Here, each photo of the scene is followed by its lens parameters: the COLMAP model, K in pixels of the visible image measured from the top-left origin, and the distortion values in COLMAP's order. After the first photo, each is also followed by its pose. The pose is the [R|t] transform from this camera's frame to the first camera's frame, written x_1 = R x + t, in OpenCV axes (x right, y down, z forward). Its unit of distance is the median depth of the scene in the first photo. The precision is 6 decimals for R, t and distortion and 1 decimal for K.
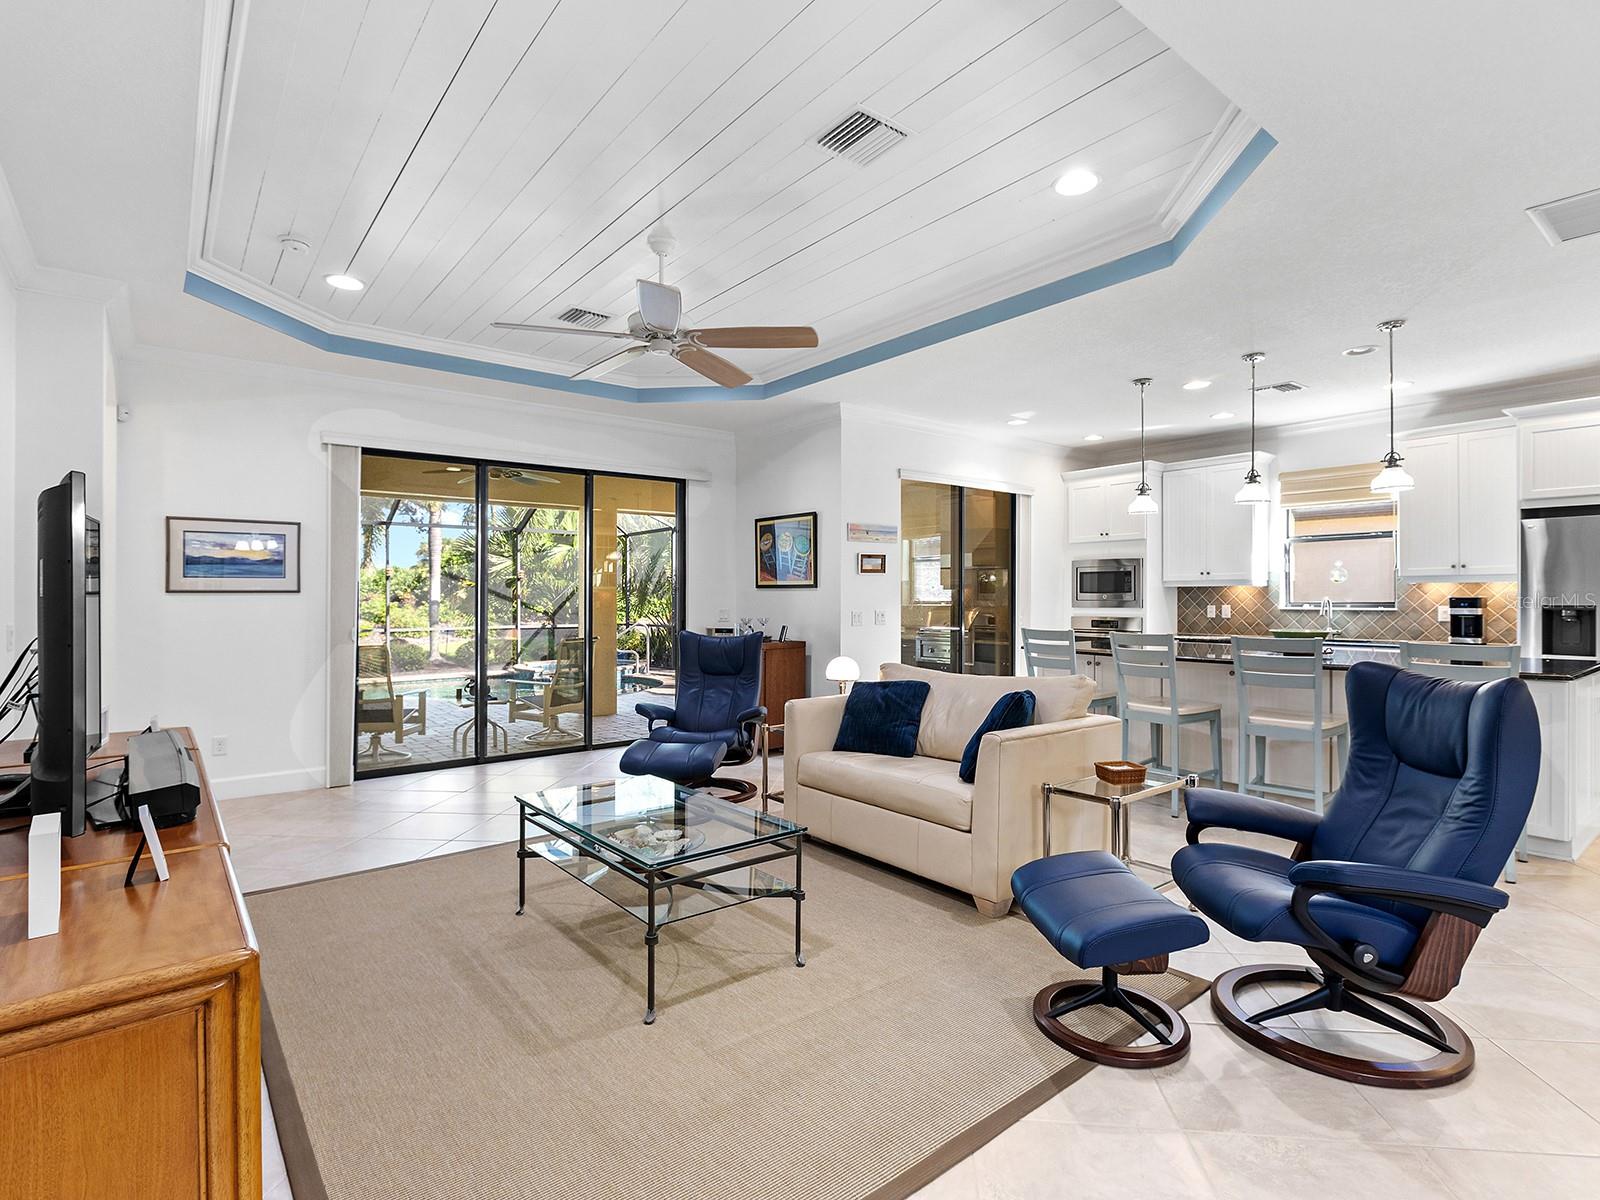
lens RADIAL K [[826.2, 0, 817.1], [0, 826.2, 593.5], [0, 0, 1]] dist [-0.002855, 0.001098]
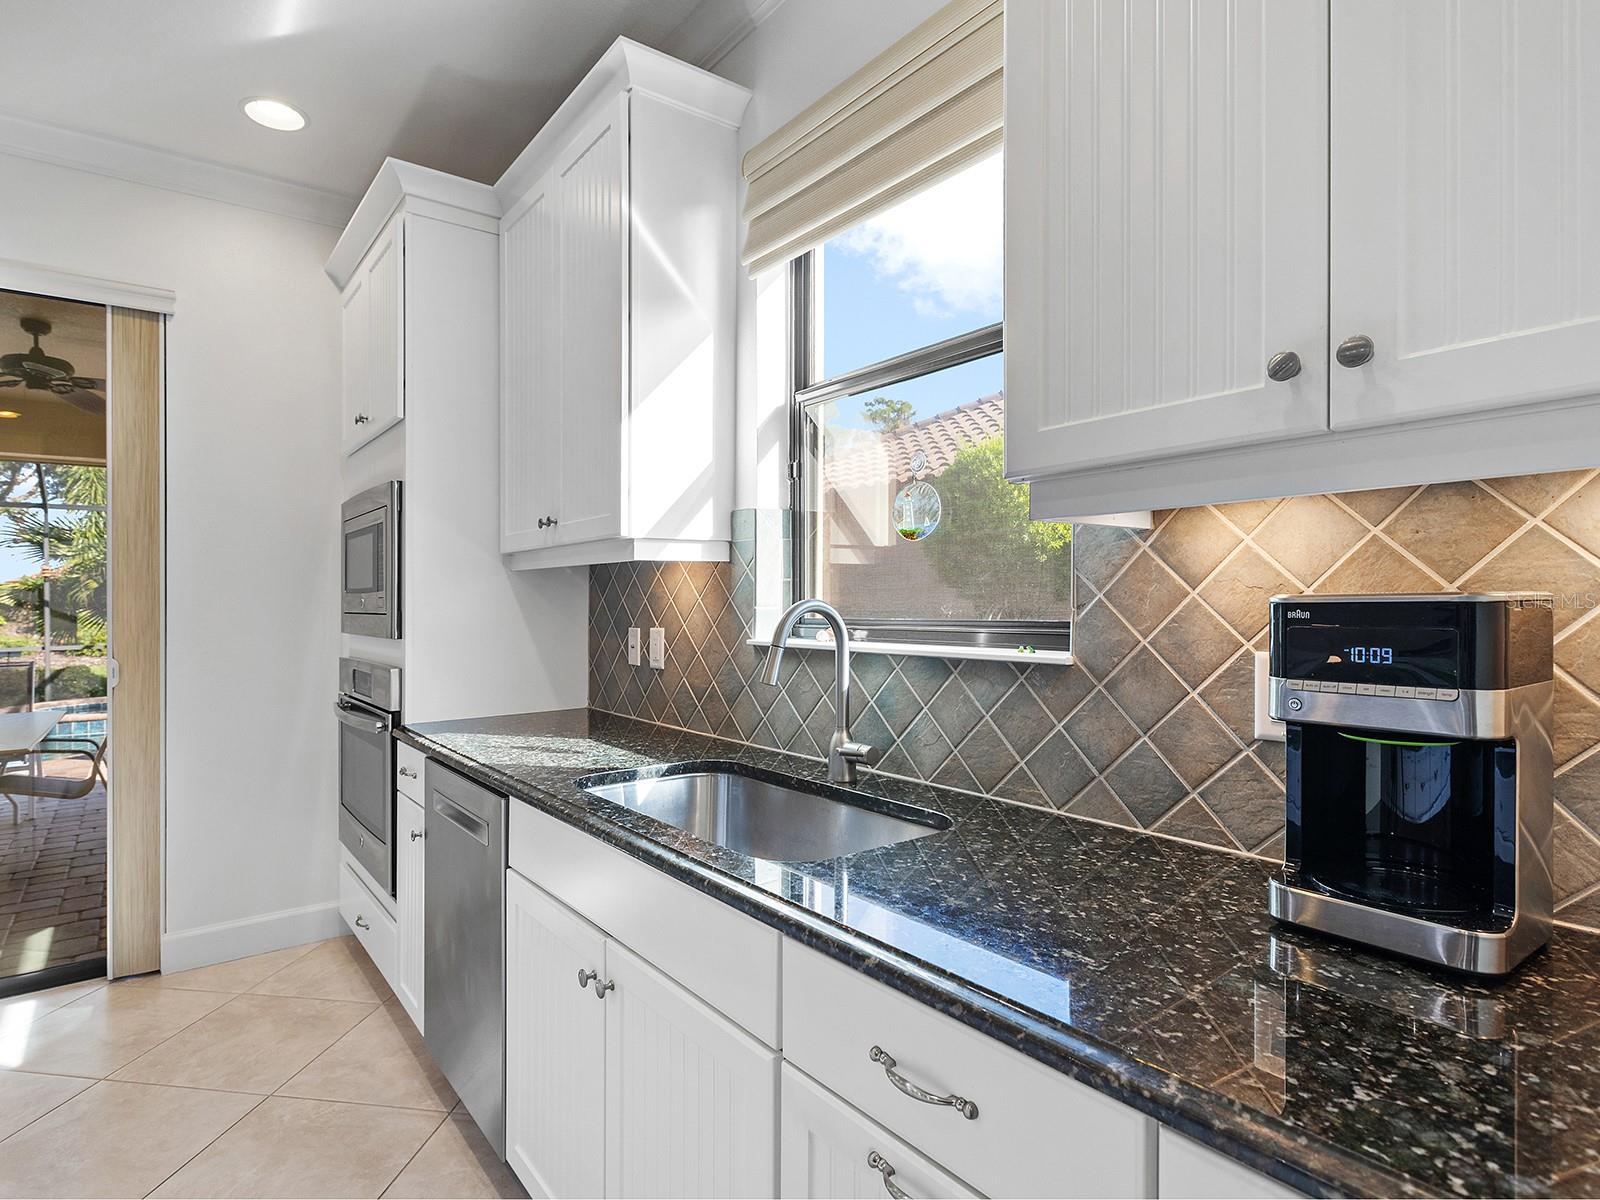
lens RADIAL K [[826.2, 0, 789.3], [0, 826.2, 602.2], [0, 0, 1]] dist [-0.002855, 0.001098]
pose [[0.997893, -0.010186, -0.064083, 0.626525], [0.010974, 0.999868, 0.011966, 0.001966], [0.063953, -0.012644, 0.997873, 0.771837]]
